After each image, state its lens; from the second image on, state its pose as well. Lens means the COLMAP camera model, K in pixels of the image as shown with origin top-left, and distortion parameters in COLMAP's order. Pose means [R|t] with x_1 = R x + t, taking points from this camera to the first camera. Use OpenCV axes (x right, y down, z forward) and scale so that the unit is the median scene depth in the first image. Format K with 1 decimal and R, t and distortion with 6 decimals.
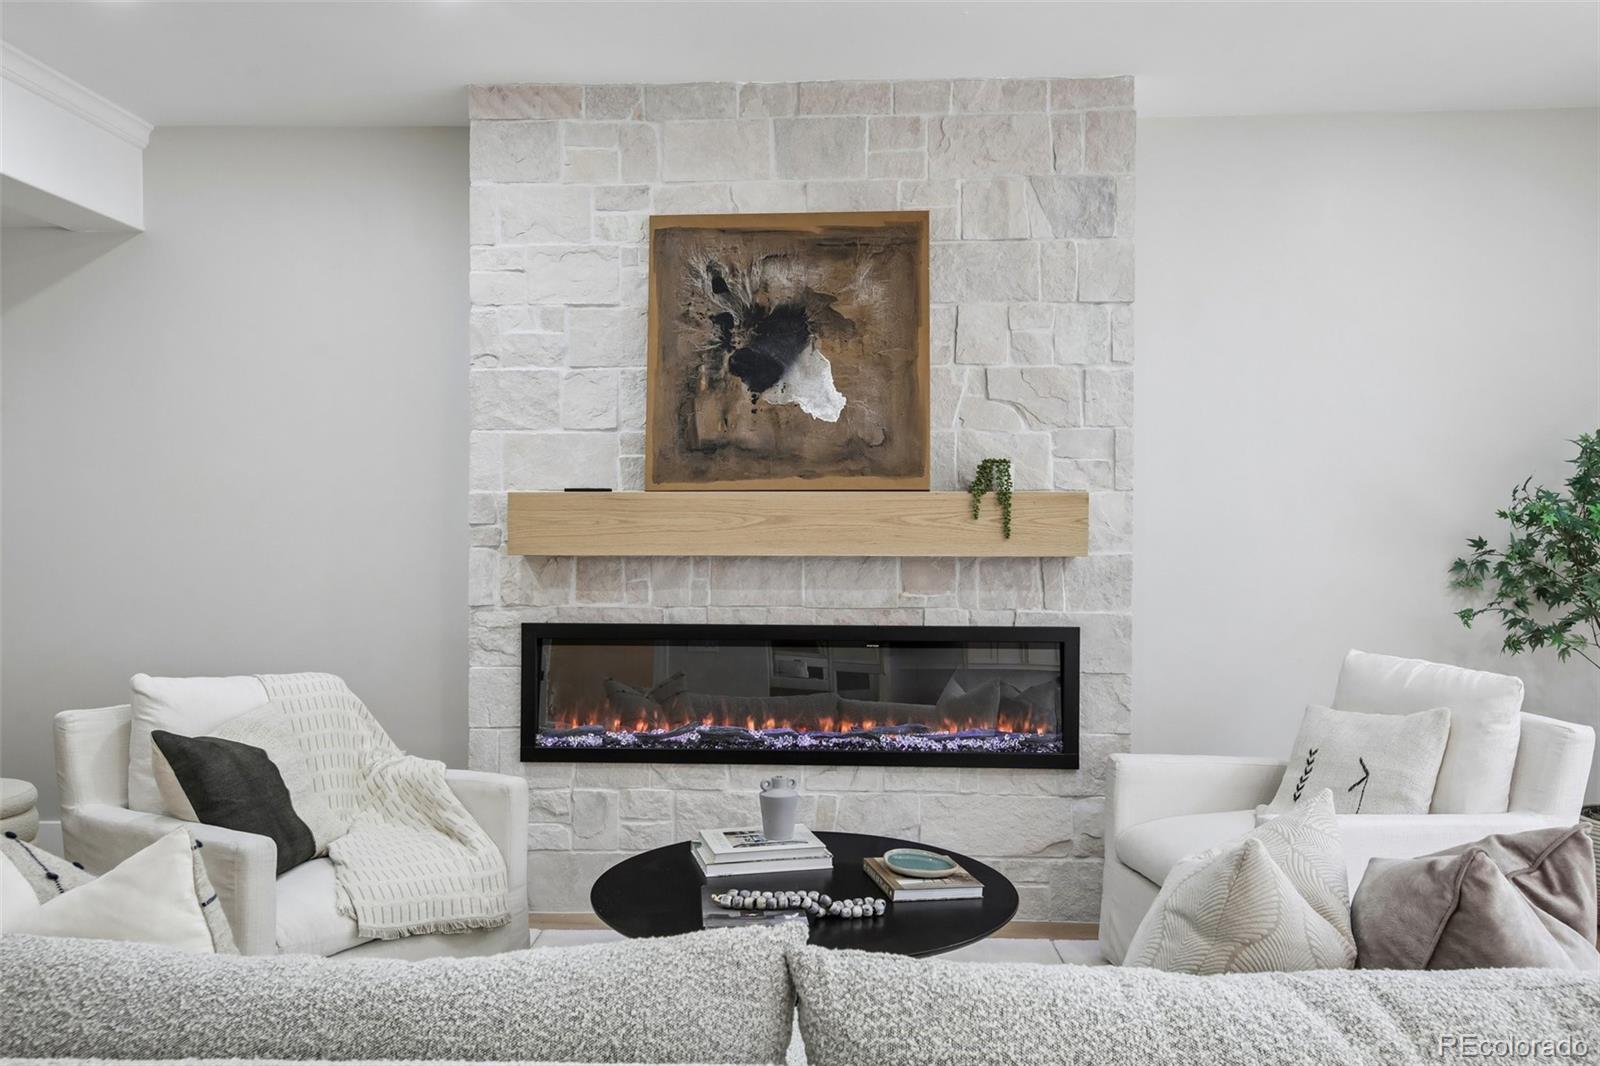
lens RADIAL K [[1191.4, 0, 800.3], [0, 1191.4, 525.0], [0, 0, 1]] dist [0.011362, 0.000981]
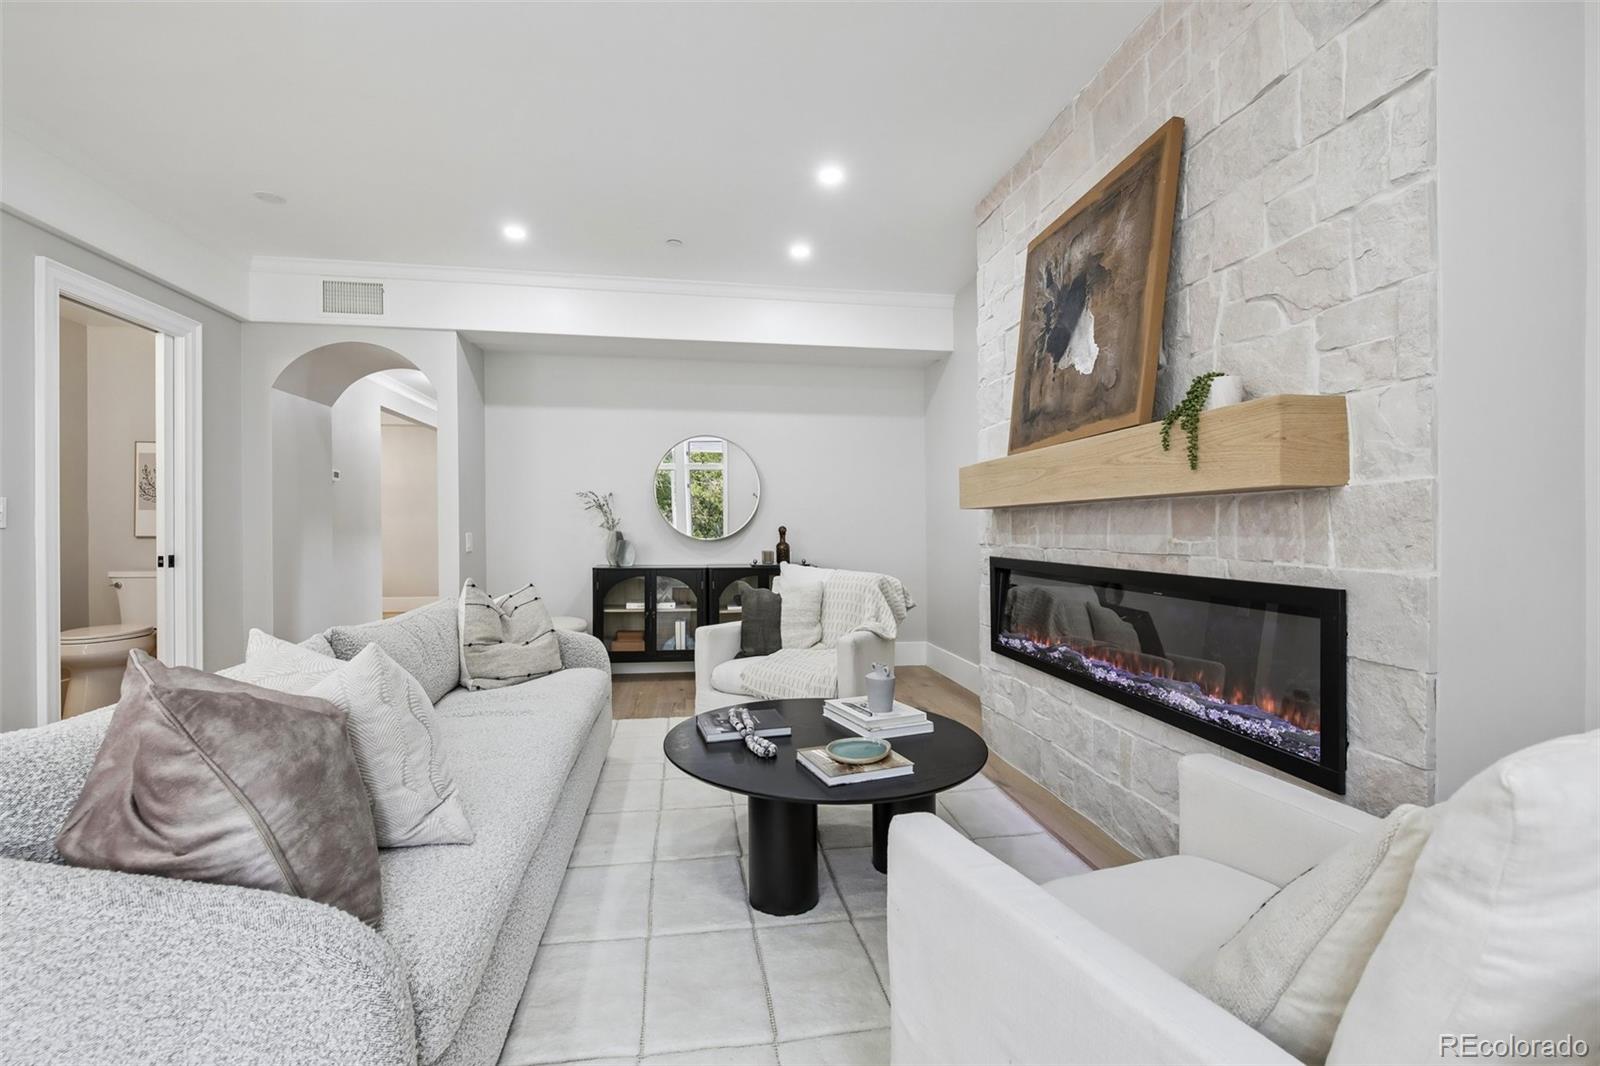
lens RADIAL K [[689.9, 0, 799.2], [0, 689.9, 536.8], [0, 0, 1]] dist [0.001913, -0.004951]
pose [[0.196372, 0.008871, -0.980489, 0.561892], [-0.007124, 0.999946, 0.007621, 0.053915], [0.980504, 0.005488, 0.196424, 0.610826]]
